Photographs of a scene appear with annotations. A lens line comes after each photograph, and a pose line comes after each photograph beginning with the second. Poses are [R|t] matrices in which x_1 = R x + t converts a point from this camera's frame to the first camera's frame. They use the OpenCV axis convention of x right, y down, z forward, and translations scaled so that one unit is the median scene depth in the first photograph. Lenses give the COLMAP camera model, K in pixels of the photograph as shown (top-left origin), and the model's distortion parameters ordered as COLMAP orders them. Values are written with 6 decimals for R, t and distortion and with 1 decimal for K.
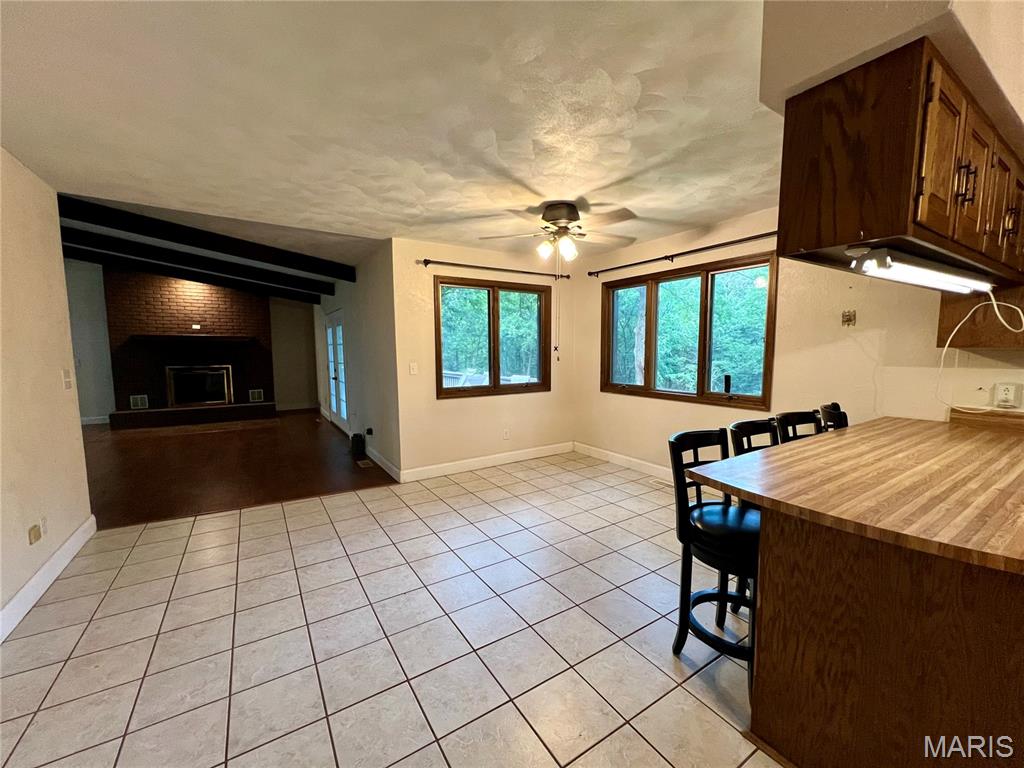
lens RADIAL K [[409.7, 0, 512.0], [0, 409.7, 384.0], [0, 0, 1]] dist [-0.000152, -0.000078]
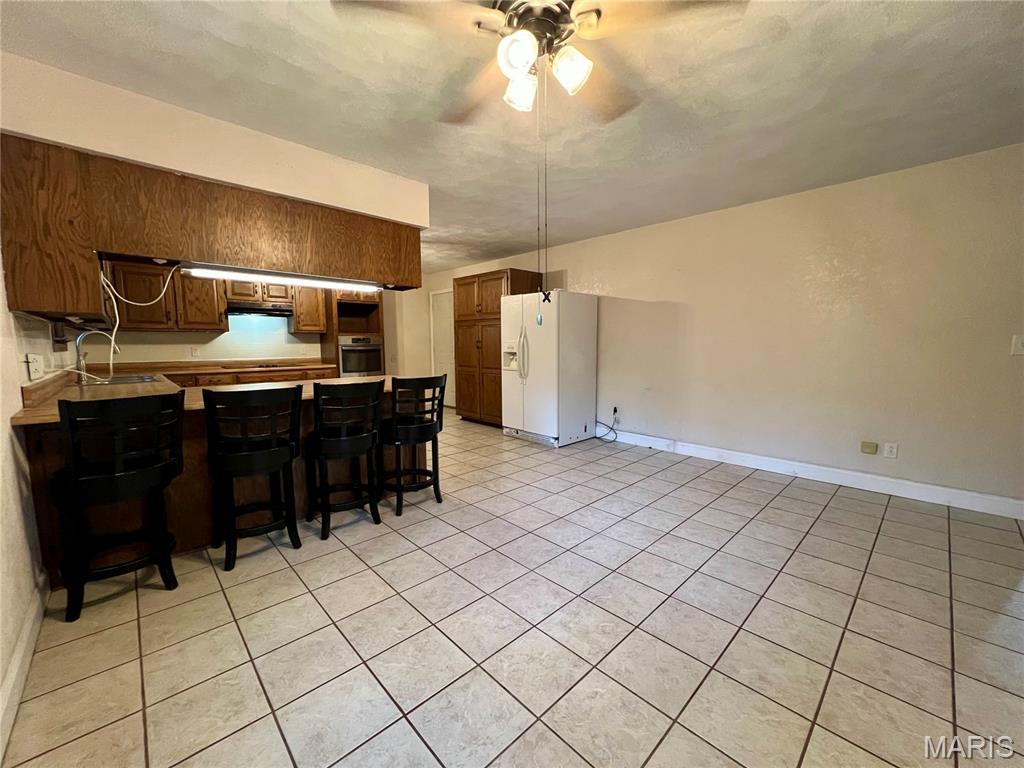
lens RADIAL K [[409.7, 0, 510.0], [0, 409.7, 386.4], [0, 0, 1]] dist [-0.002303, -0.000073]
pose [[-0.982108, 0.029030, -0.186066, 0.218464], [-0.006614, 0.982120, 0.188138, -0.069968], [0.188201, 0.186002, -0.964357, 1.361336]]
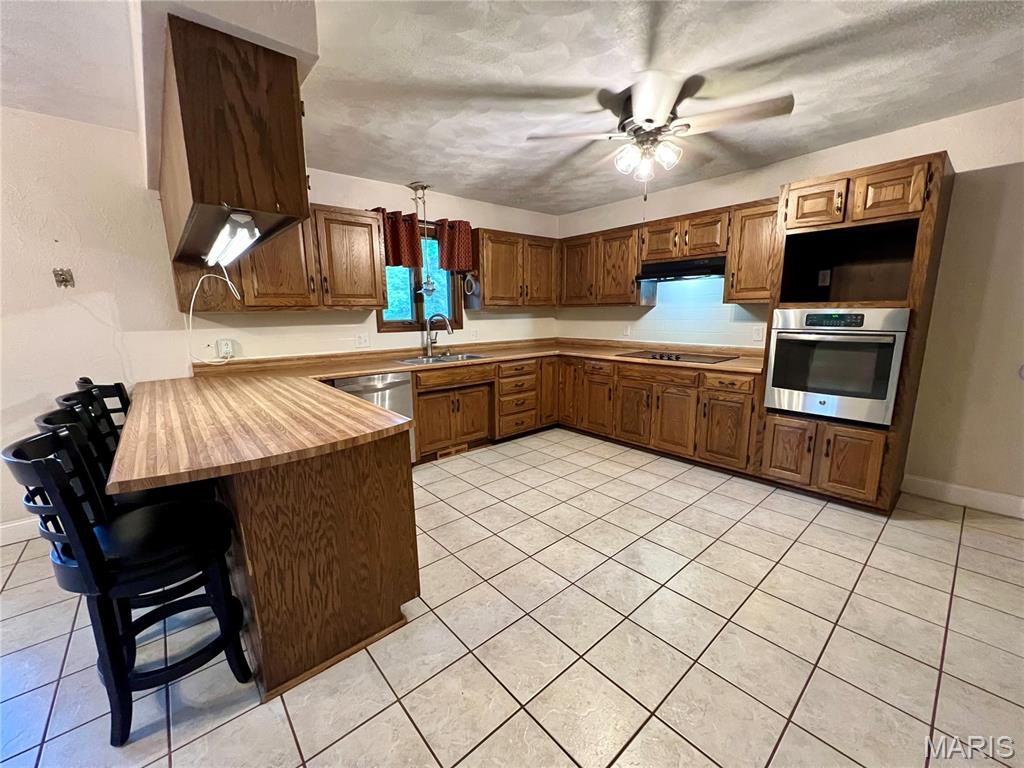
lens RADIAL K [[409.7, 0, 510.0], [0, 409.7, 386.4], [0, 0, 1]] dist [-0.002303, -0.000073]
pose [[-0.140861, -0.174048, 0.974610, -0.144901], [0.098988, 0.977017, 0.188784, -0.007660], [-0.985068, 0.123067, -0.120395, 0.180475]]
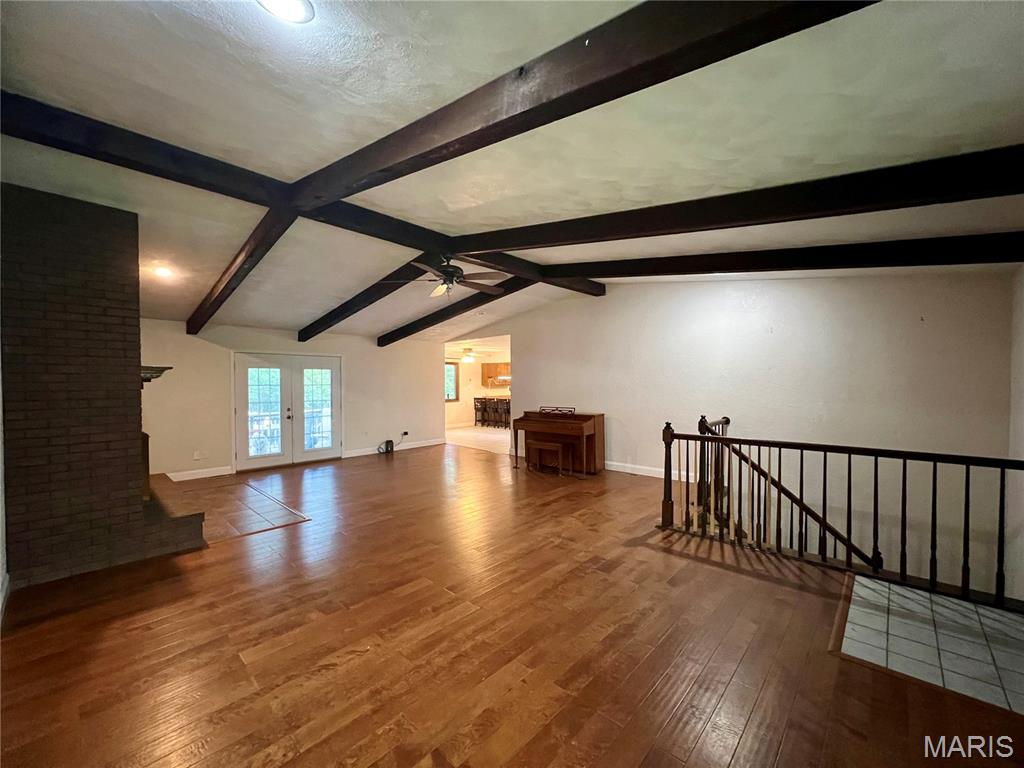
lens RADIAL K [[409.7, 0, 510.0], [0, 409.7, 386.4], [0, 0, 1]] dist [-0.002303, -0.000073]
pose [[-0.250710, -0.006756, 0.968039, -3.239229], [0.088046, 0.995672, 0.029751, -0.151680], [-0.964050, 0.092691, -0.249030, 1.442903]]
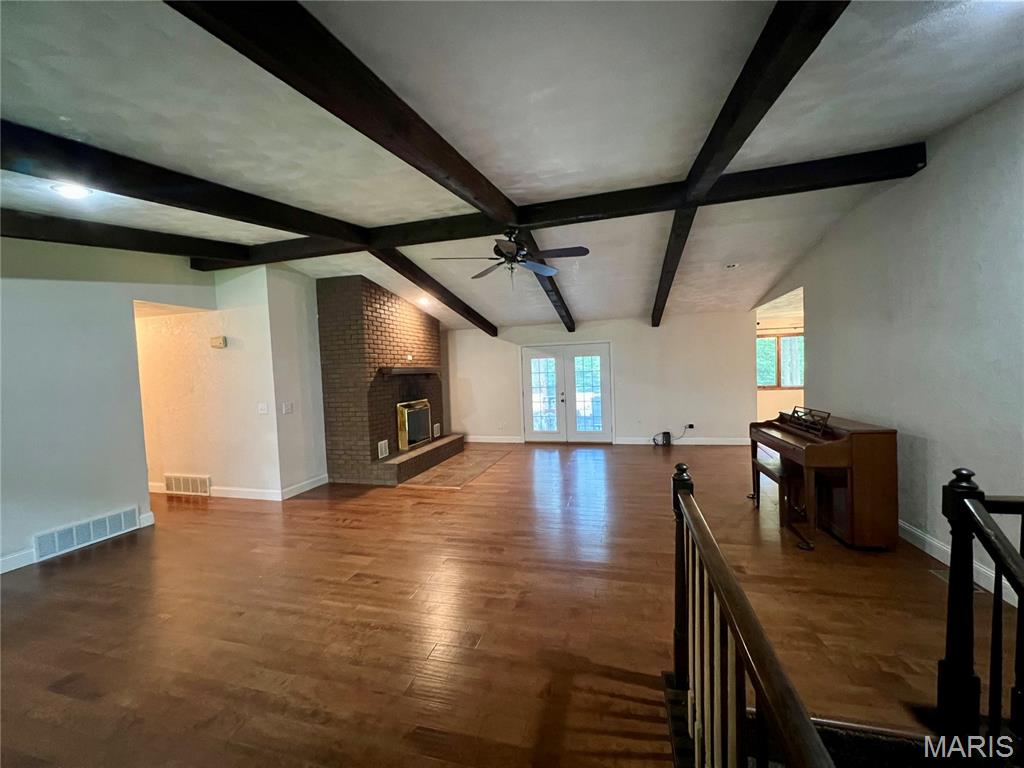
lens RADIAL K [[409.7, 0, 510.0], [0, 409.7, 386.4], [0, 0, 1]] dist [-0.002303, -0.000073]
pose [[0.739950, -0.050366, 0.670774, -2.714051], [0.091318, 0.995483, -0.025988, -0.076719], [-0.666435, 0.080484, 0.741206, 0.449960]]
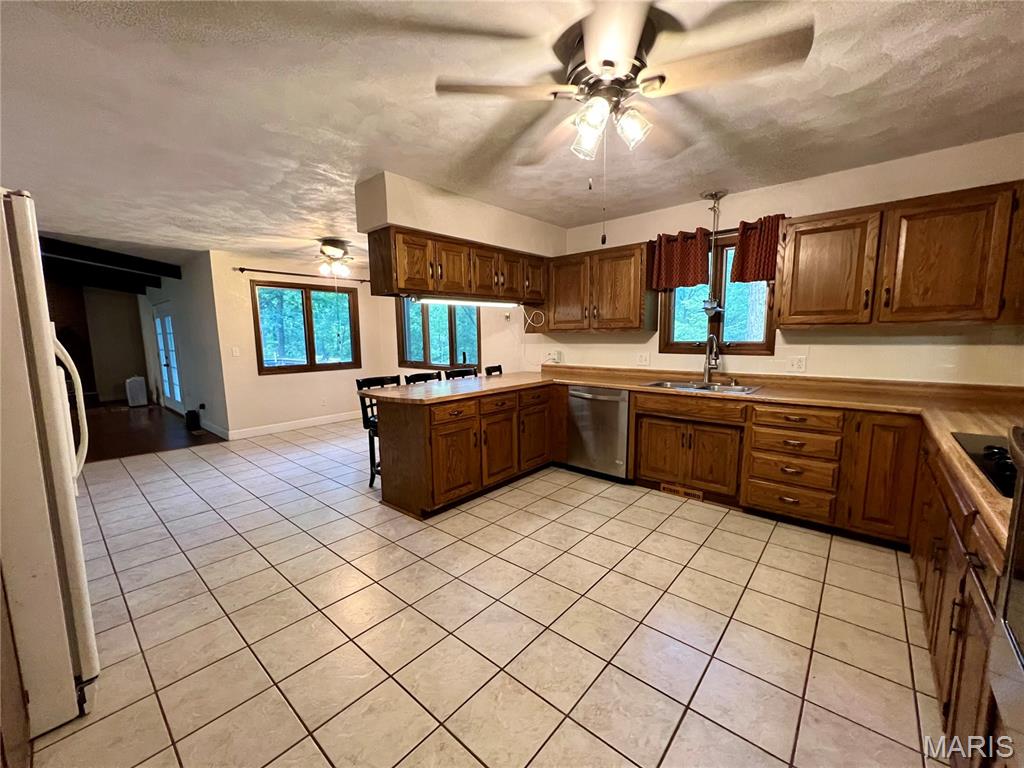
lens RADIAL K [[409.7, 0, 510.0], [0, 409.7, 386.4], [0, 0, 1]] dist [-0.002303, -0.000073]
pose [[0.960064, -0.040561, 0.276826, 0.272648], [0.031152, 0.998780, 0.038303, 0.058459], [-0.278042, -0.028149, 0.960156, -0.578600]]
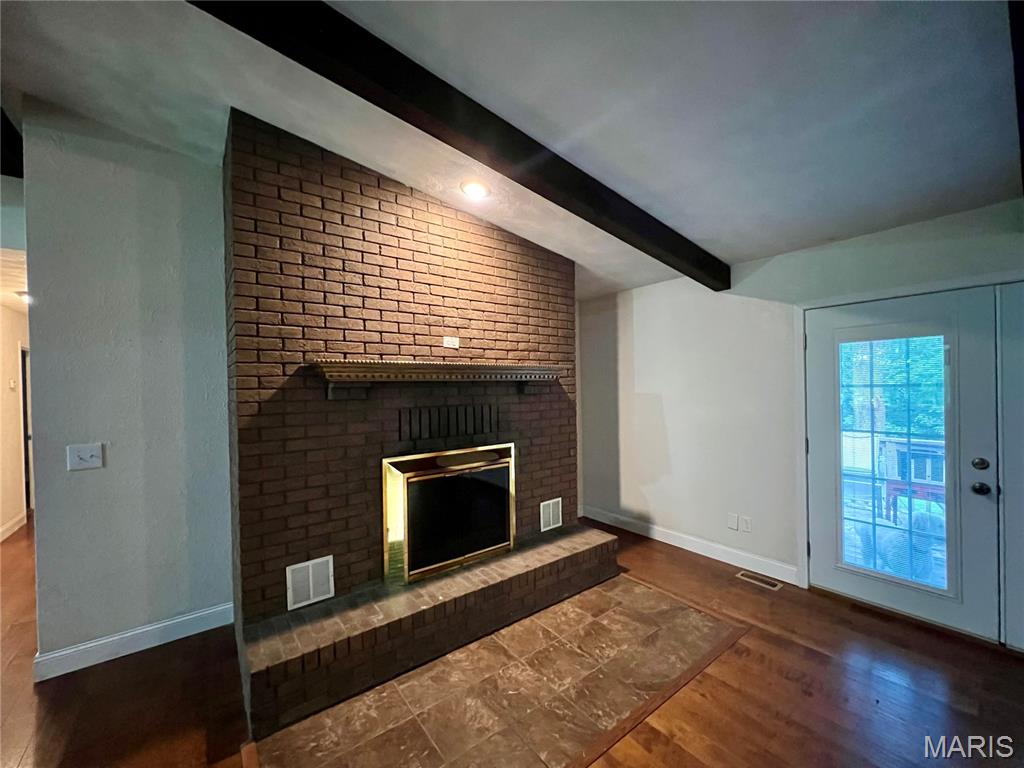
lens RADIAL K [[411.4, 0, 512.0], [0, 411.4, 384.0], [0, 0, 1]] dist [-0.000634, -0.000083]
pose [[0.995901, -0.013031, 0.089512, -1.683491], [0.020791, 0.996051, -0.086314, -0.157001], [-0.088034, 0.087821, 0.992239, 1.431949]]
